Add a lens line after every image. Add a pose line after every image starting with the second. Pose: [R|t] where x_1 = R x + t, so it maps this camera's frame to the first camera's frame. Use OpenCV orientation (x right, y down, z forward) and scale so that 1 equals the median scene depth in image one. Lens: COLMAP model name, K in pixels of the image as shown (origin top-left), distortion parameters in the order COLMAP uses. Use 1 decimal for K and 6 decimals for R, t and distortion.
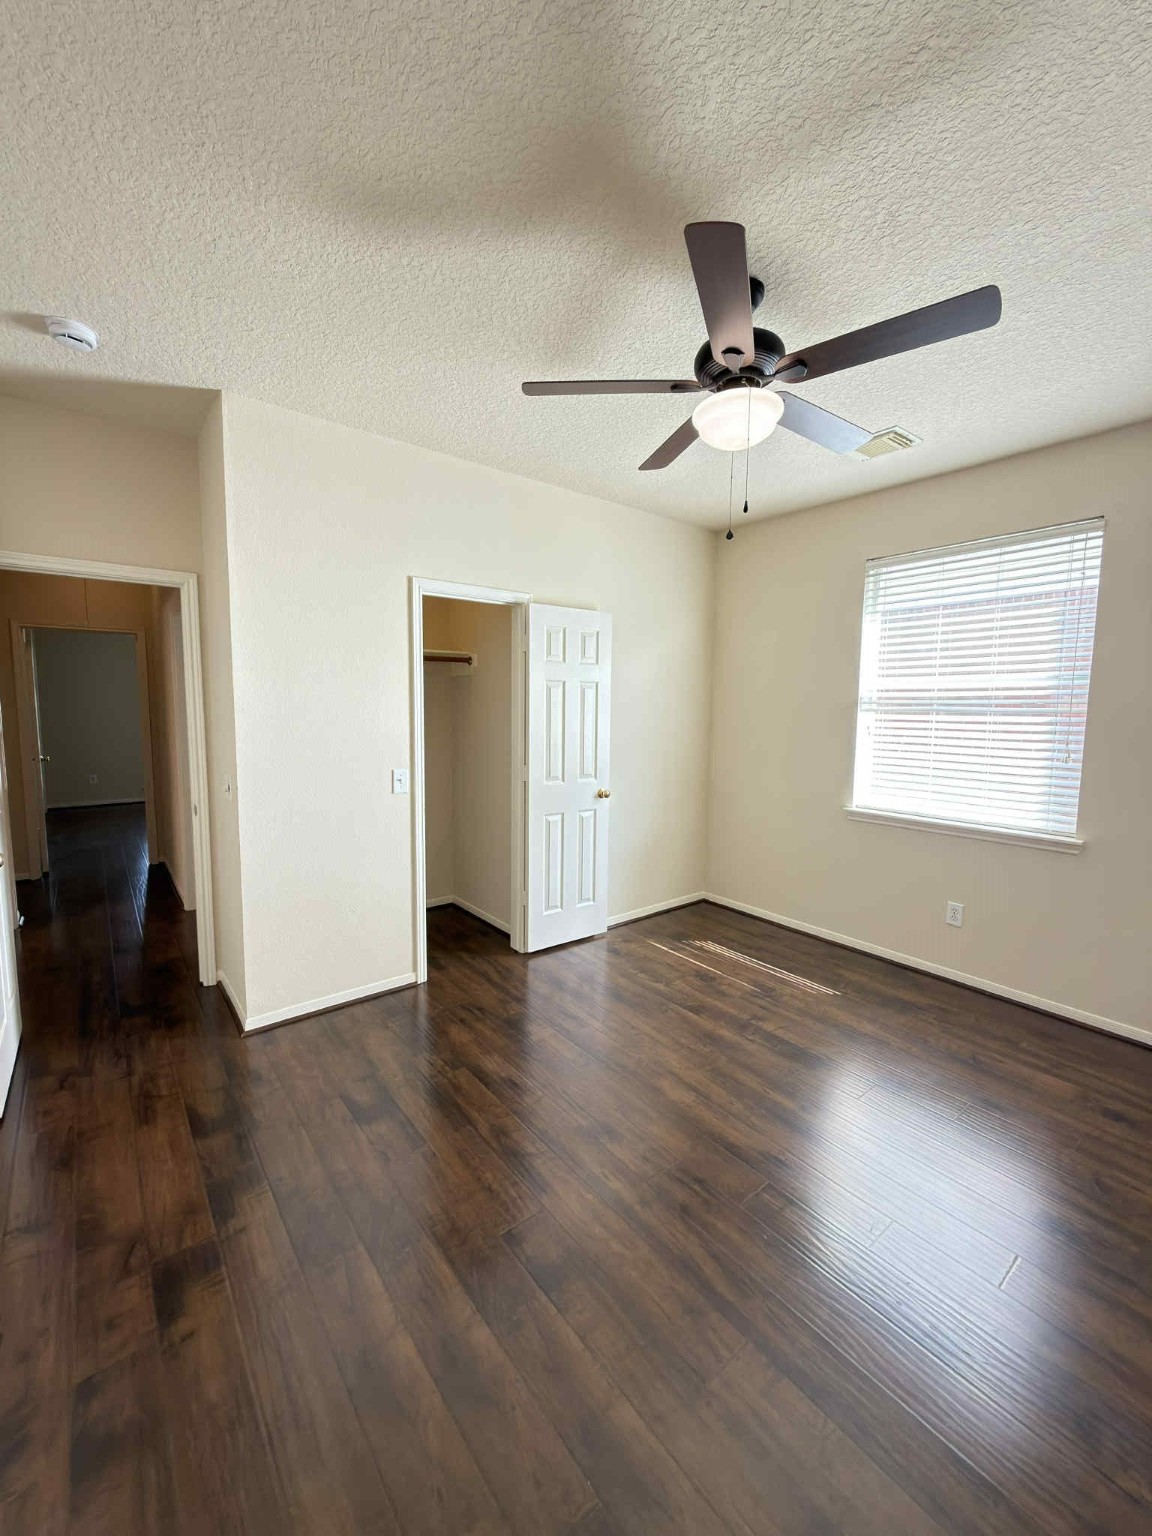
lens RADIAL K [[611.3, 0, 540.0], [0, 611.3, 760.9], [0, 0, 1]] dist [-0.001649, 0.000679]
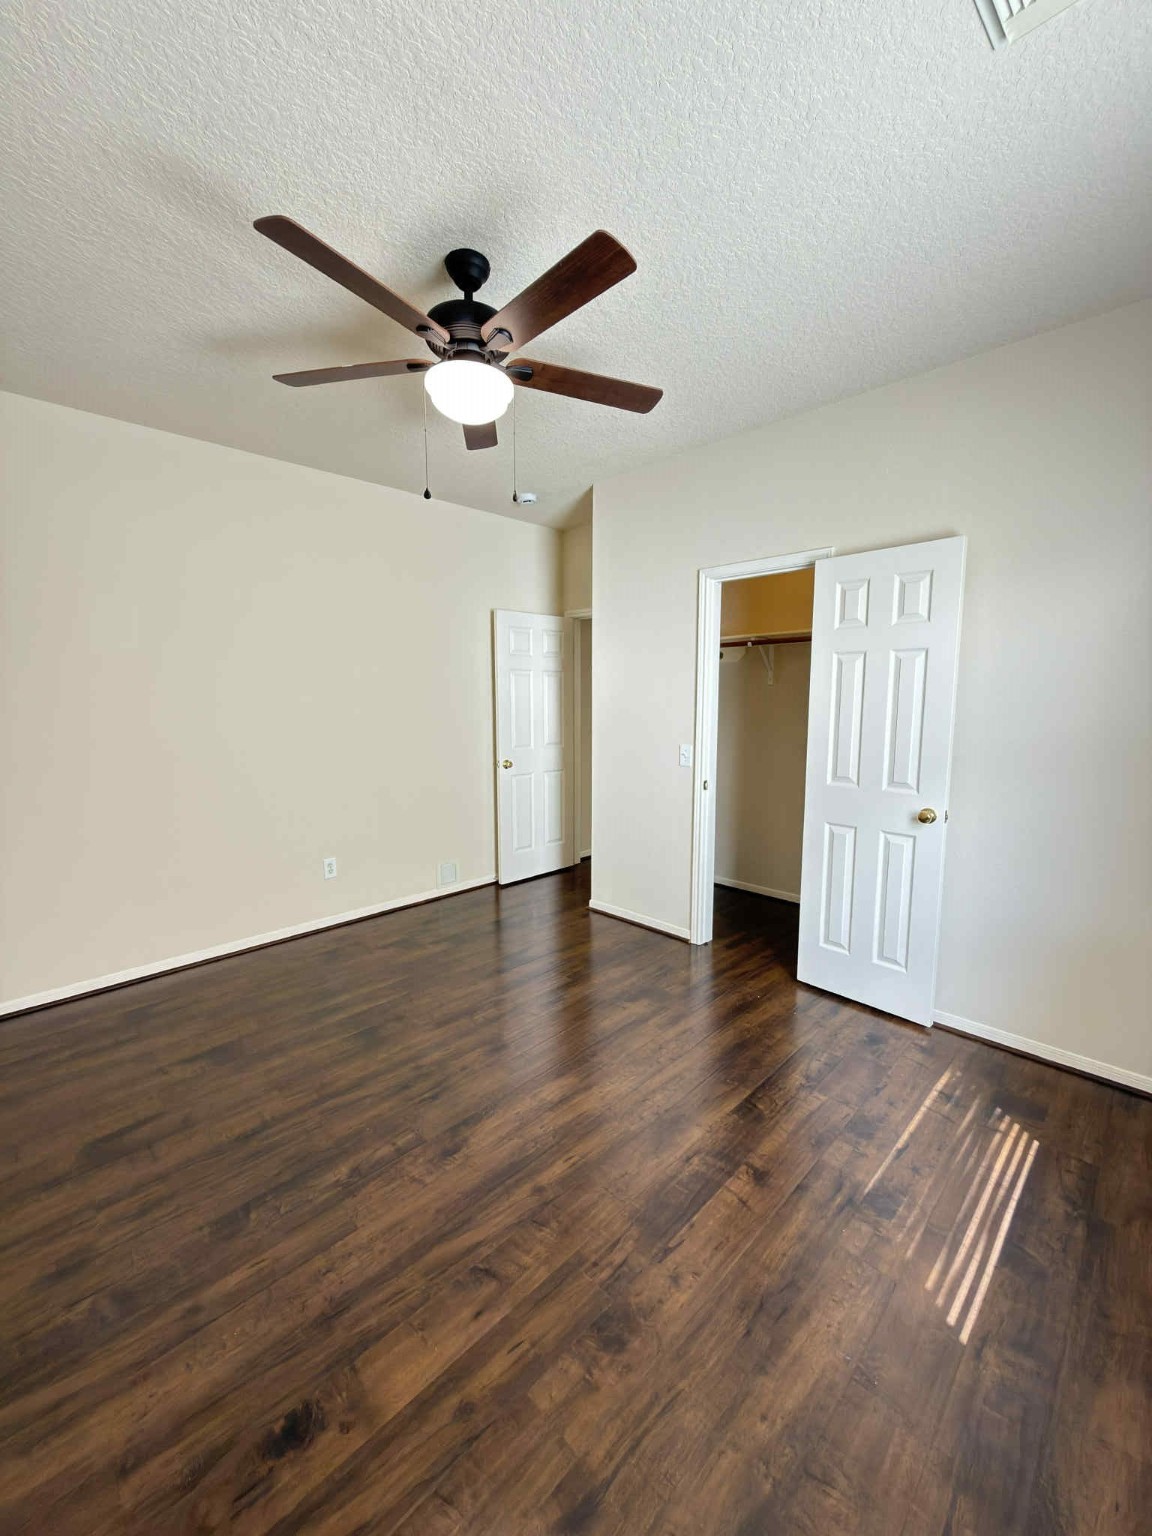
lens RADIAL K [[611.3, 0, 599.1], [0, 611.3, 760.1], [0, 0, 1]] dist [-0.001649, 0.000679]
pose [[0.154434, 0.099931, -0.982936, 0.815814], [-0.080157, 0.992859, 0.088346, -0.044084], [0.984746, 0.065145, 0.161342, 0.634320]]
